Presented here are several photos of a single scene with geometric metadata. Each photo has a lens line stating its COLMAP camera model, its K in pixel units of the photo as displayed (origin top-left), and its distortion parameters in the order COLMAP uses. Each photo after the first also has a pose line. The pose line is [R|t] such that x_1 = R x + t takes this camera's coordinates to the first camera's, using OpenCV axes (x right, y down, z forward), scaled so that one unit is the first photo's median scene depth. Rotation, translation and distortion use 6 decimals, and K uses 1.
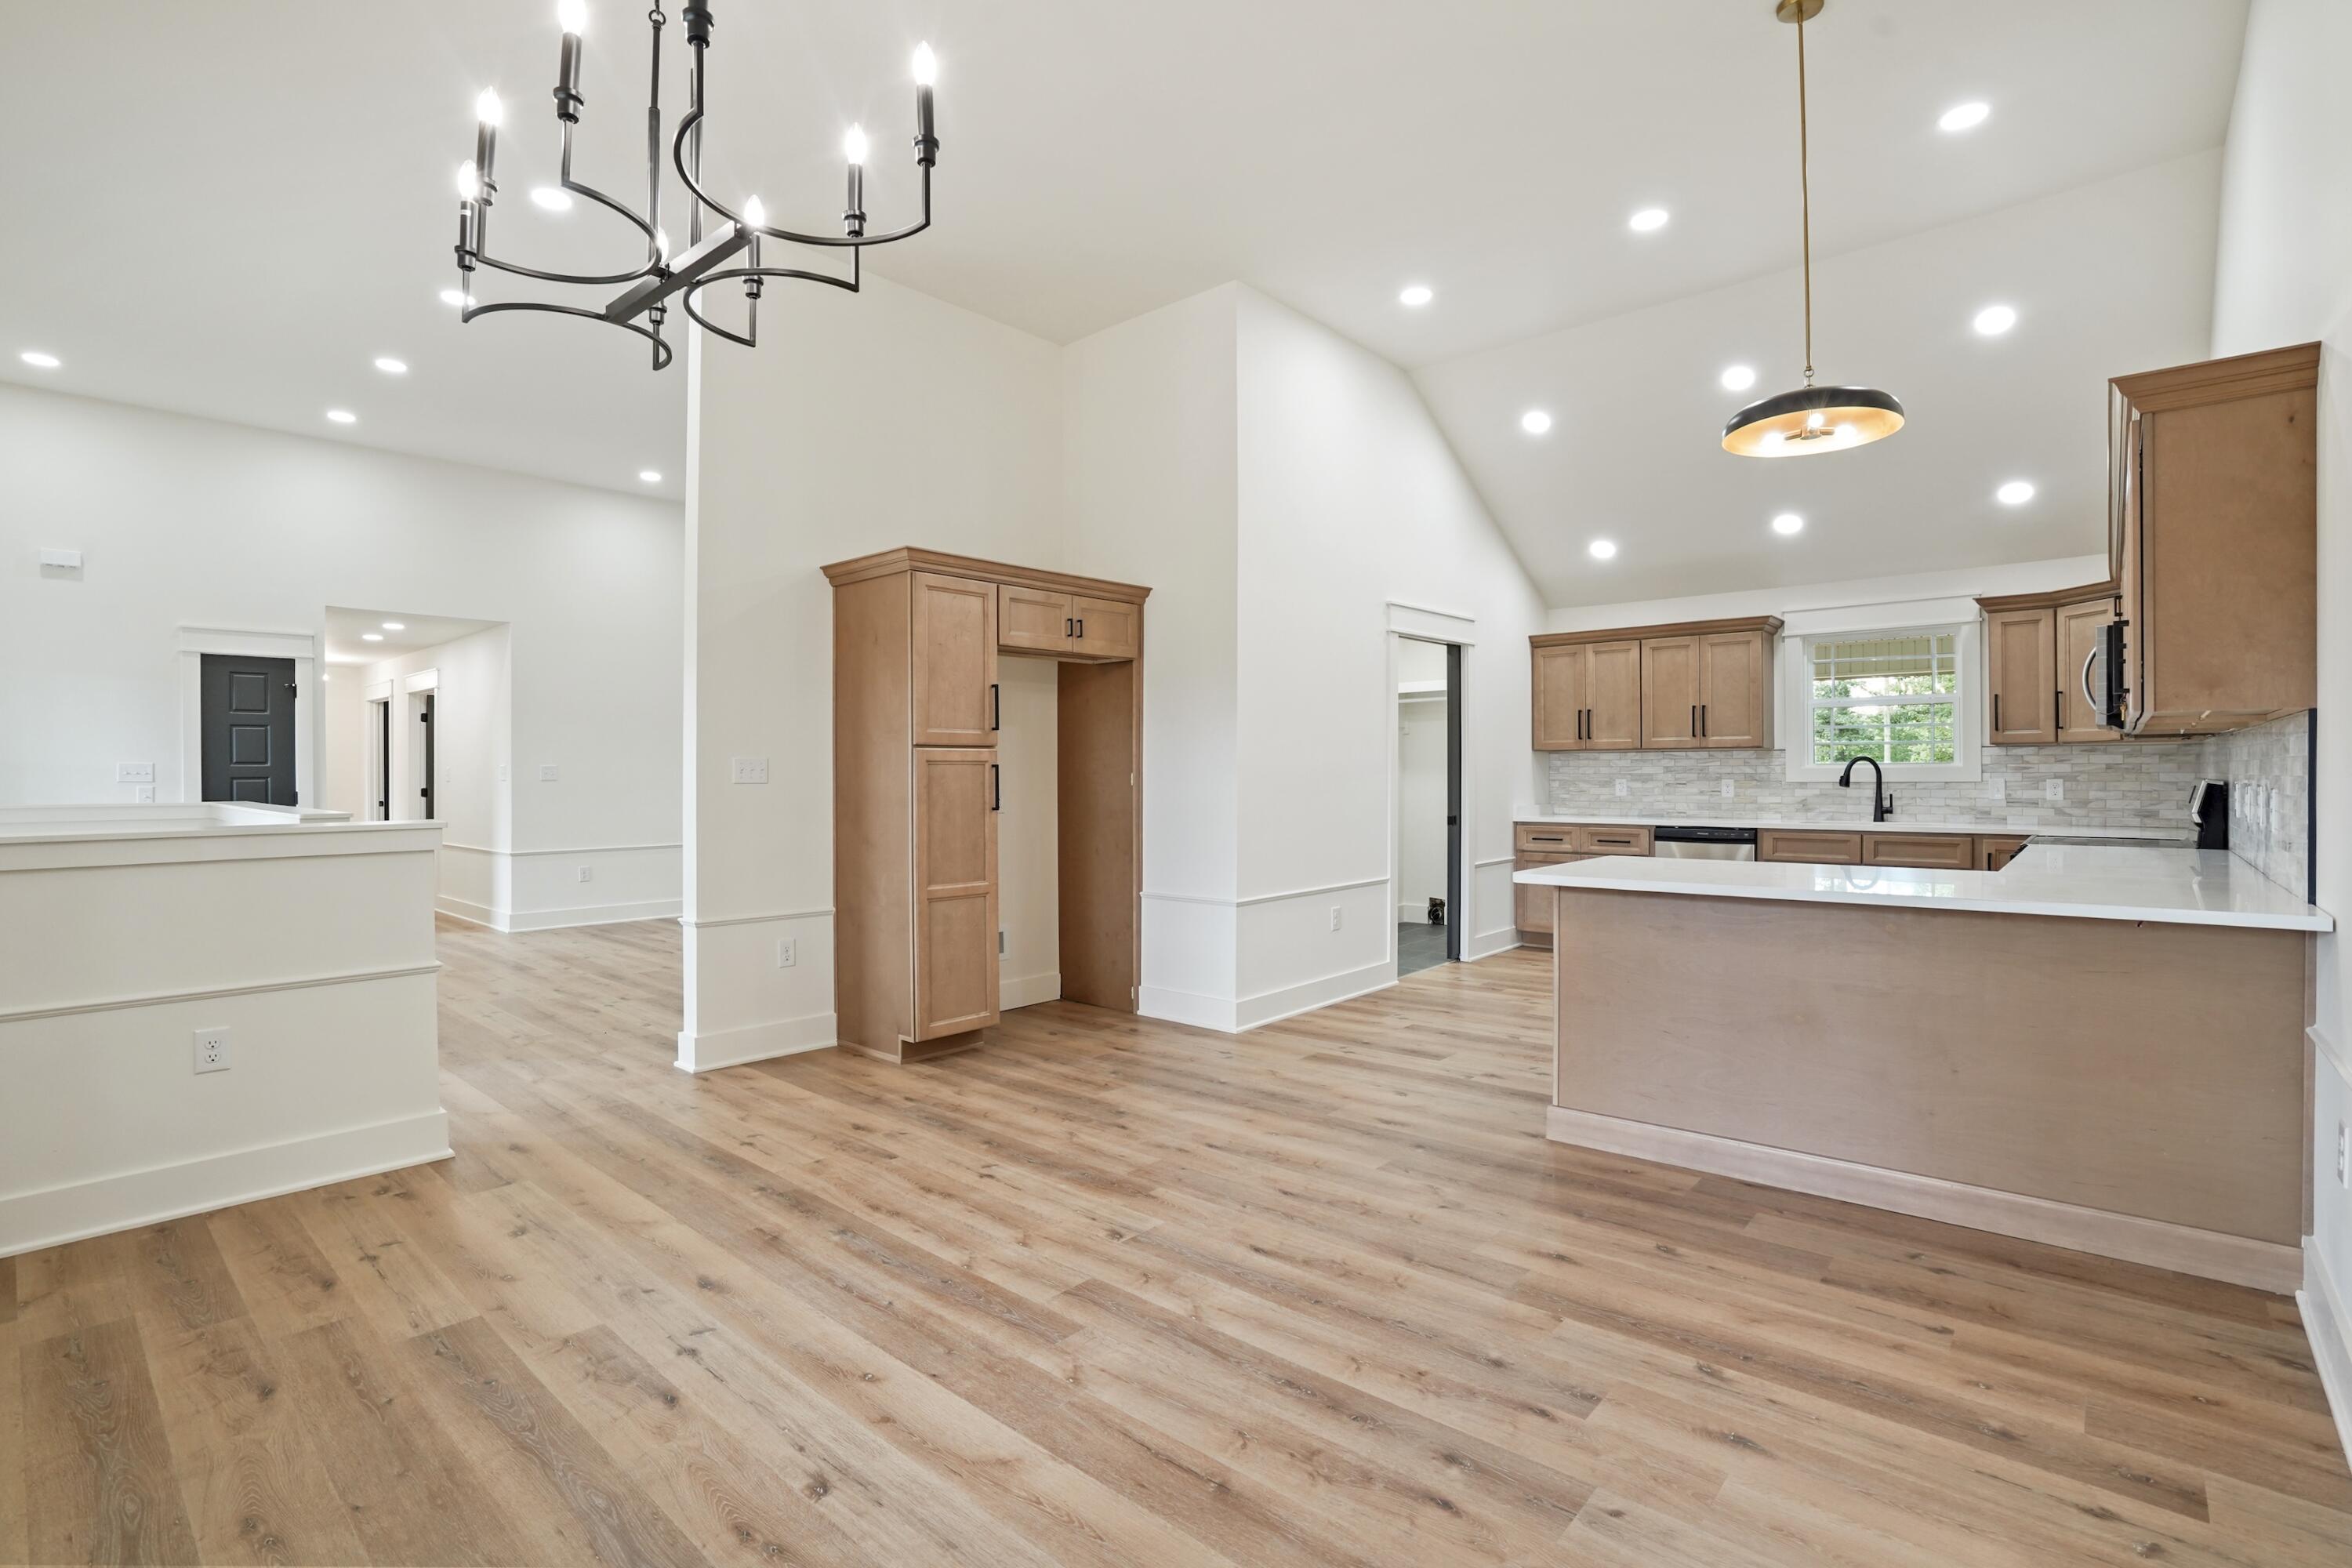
lens RADIAL K [[1069.7, 0, 1185.0], [0, 1069.7, 775.0], [0, 0, 1]] dist [-0.049717, 0.017143]
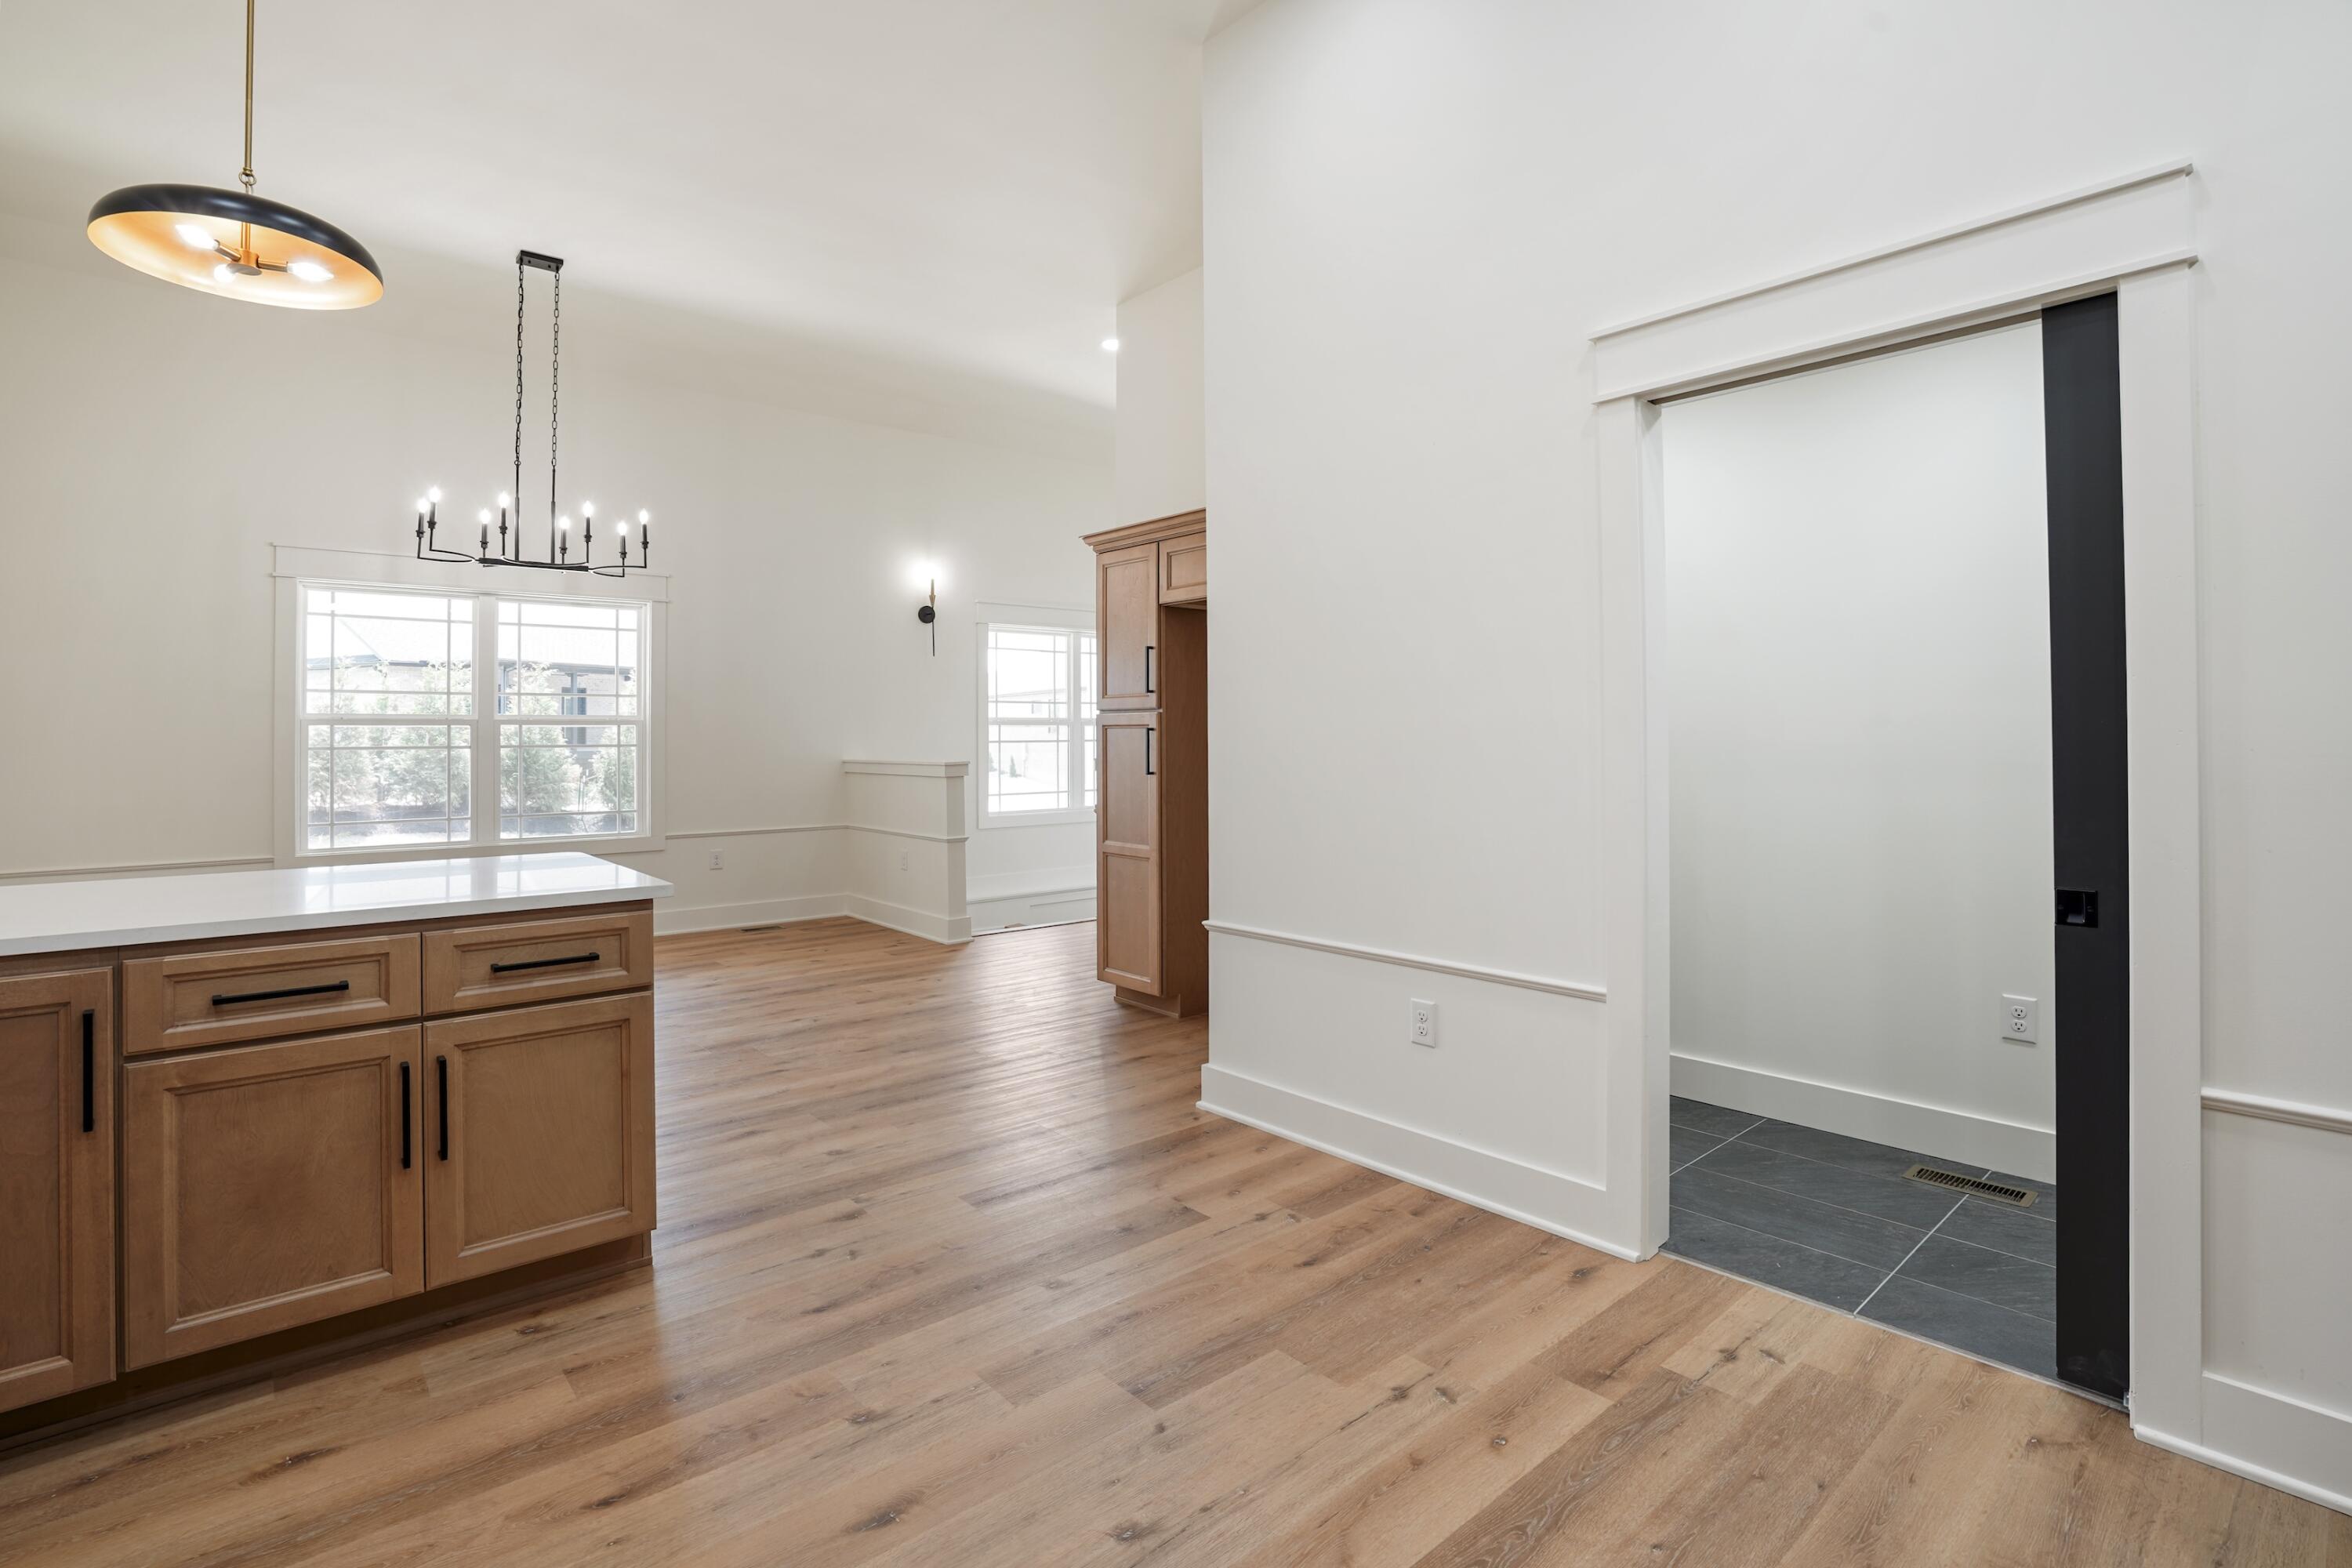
lens RADIAL K [[1139.5, 0, 1259.7], [0, 1139.5, 738.8], [0, 0, 1]] dist [-0.000480, -0.024121]
pose [[-0.091213, 0.004409, -0.995822, 1.254234], [-0.006899, 0.999963, 0.005059, -0.008113], [0.995808, 0.007332, -0.091179, 1.737862]]
